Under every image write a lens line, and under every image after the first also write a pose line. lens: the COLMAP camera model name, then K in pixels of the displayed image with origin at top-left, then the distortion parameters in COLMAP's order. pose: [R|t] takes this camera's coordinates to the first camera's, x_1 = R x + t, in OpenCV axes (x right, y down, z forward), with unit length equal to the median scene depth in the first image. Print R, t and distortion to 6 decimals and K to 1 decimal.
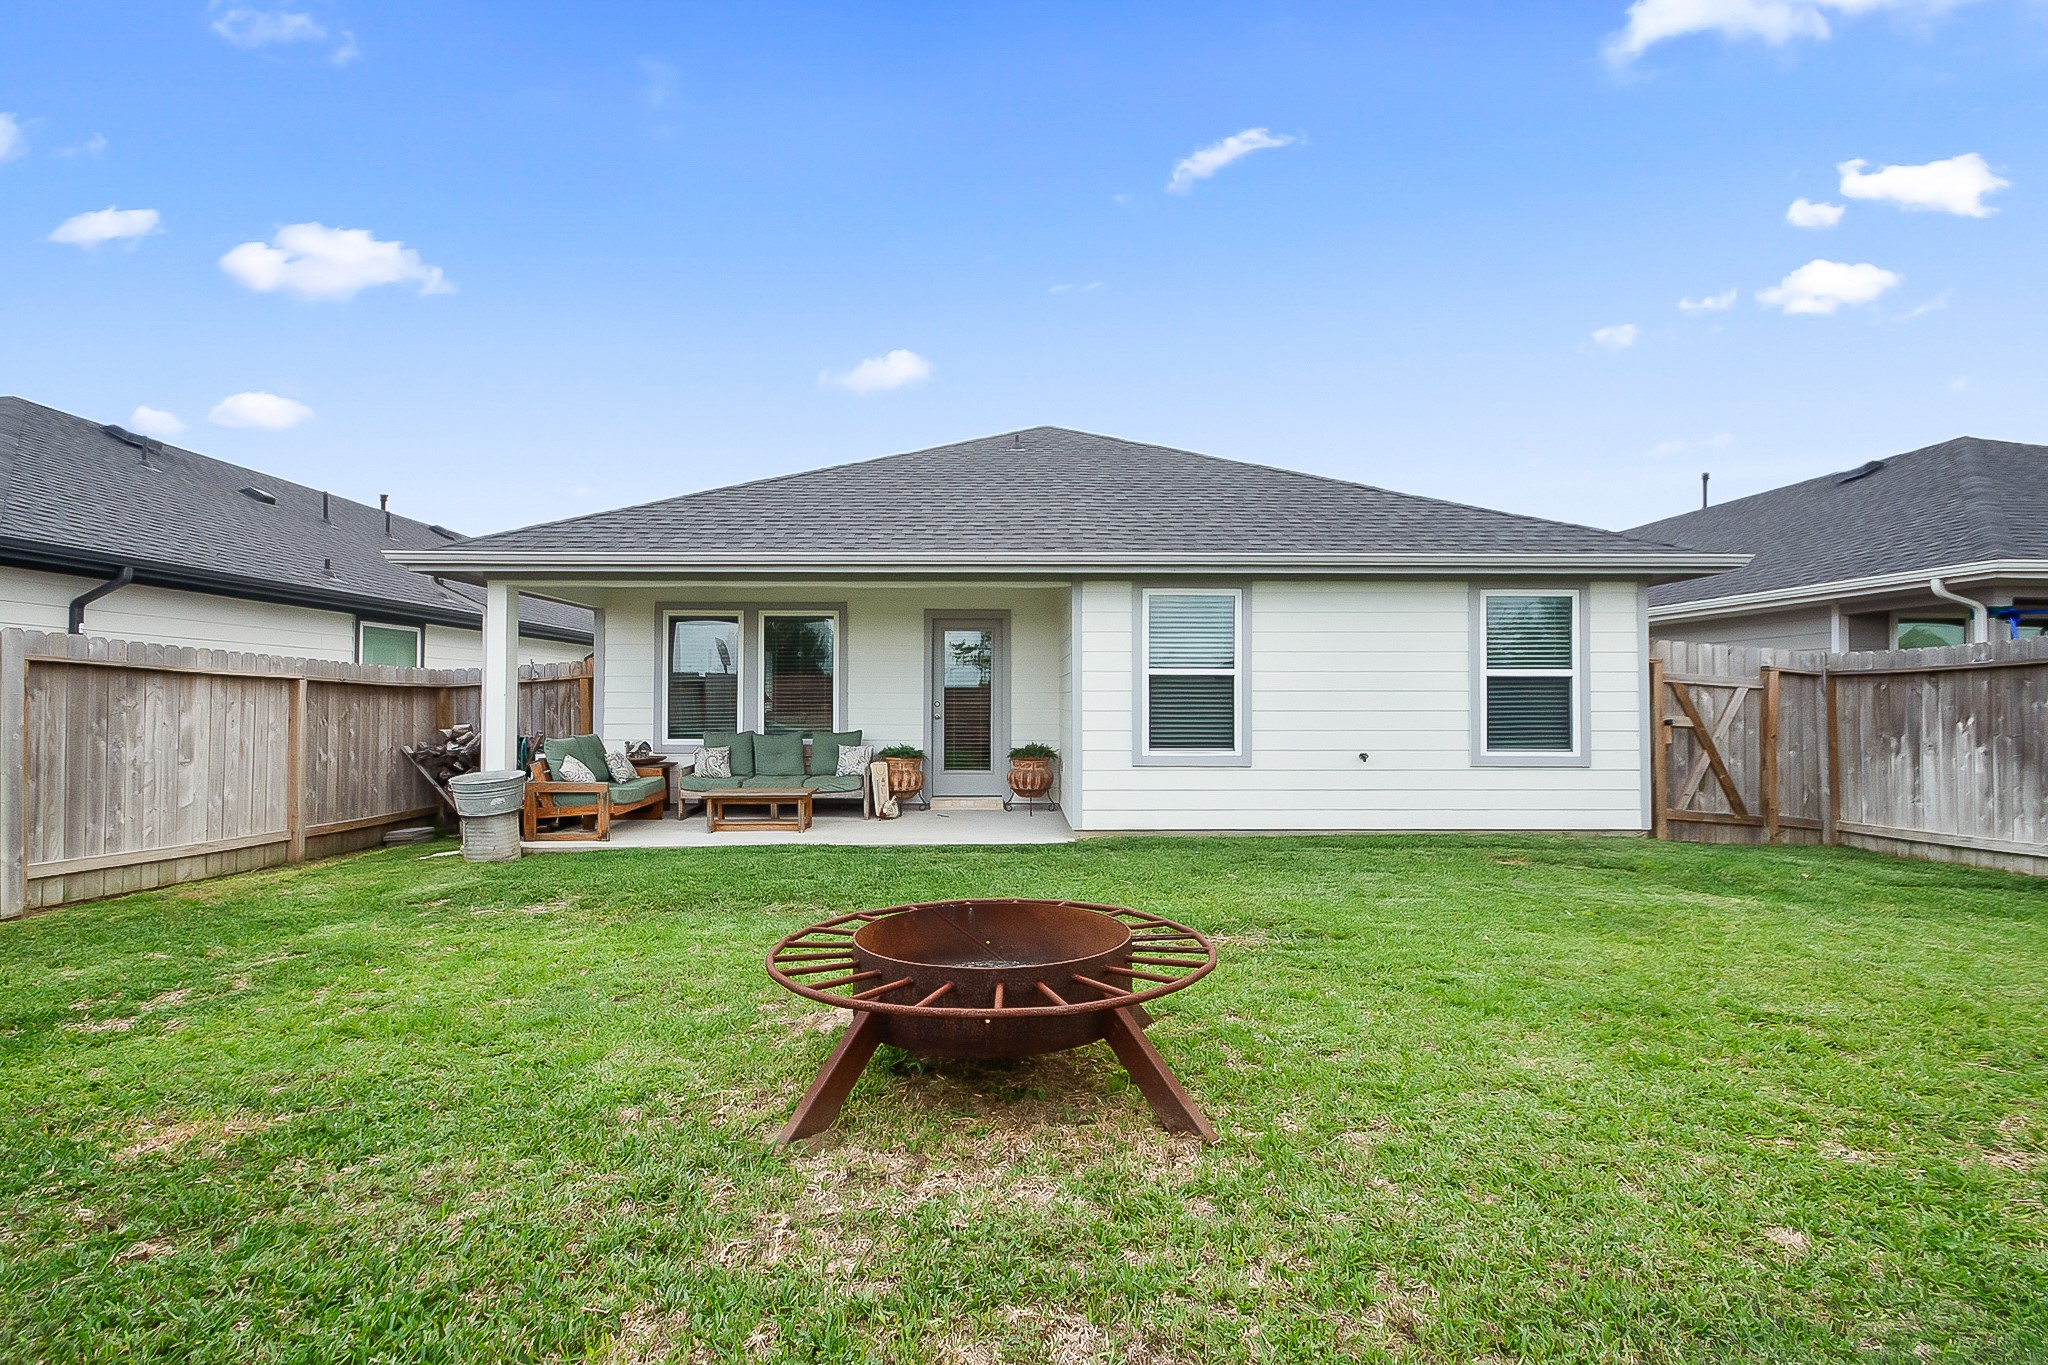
lens RADIAL K [[930.1, 0, 1018.1], [0, 930.1, 694.9], [0, 0, 1]] dist [0.000969, -0.009305]
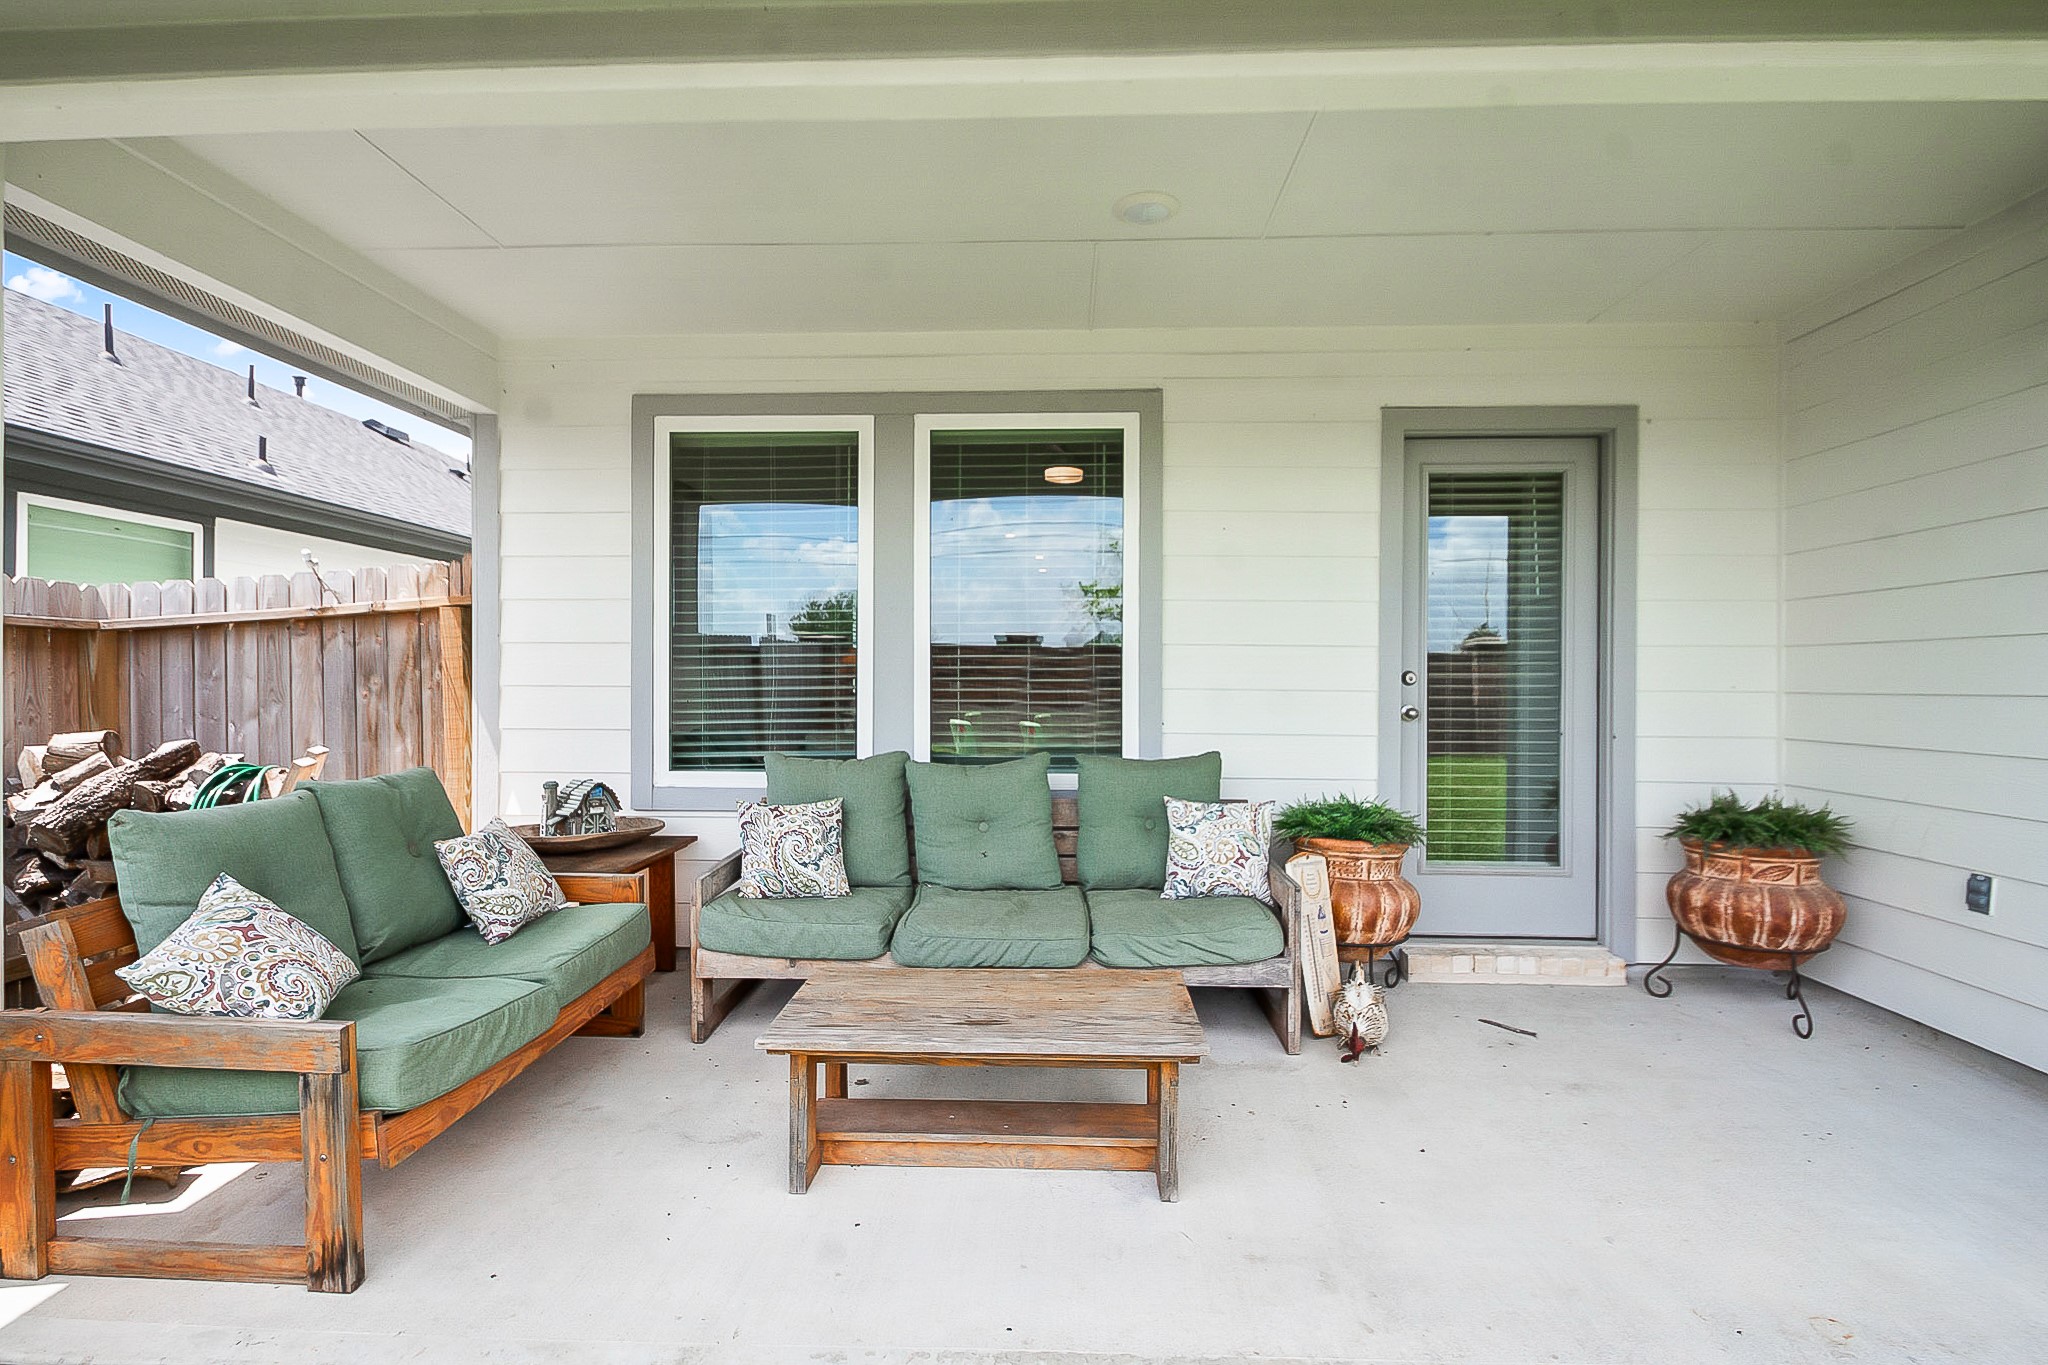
lens RADIAL K [[919.6, 0, 1024.0], [0, 919.6, 682.5], [0, 0, 1]] dist [-0.000233, -0.000024]
pose [[0.999026, 0.001981, -0.044091, -0.229670], [-0.001604, 0.999962, 0.008588, 0.009655], [0.044107, -0.008509, 0.998991, 0.668178]]
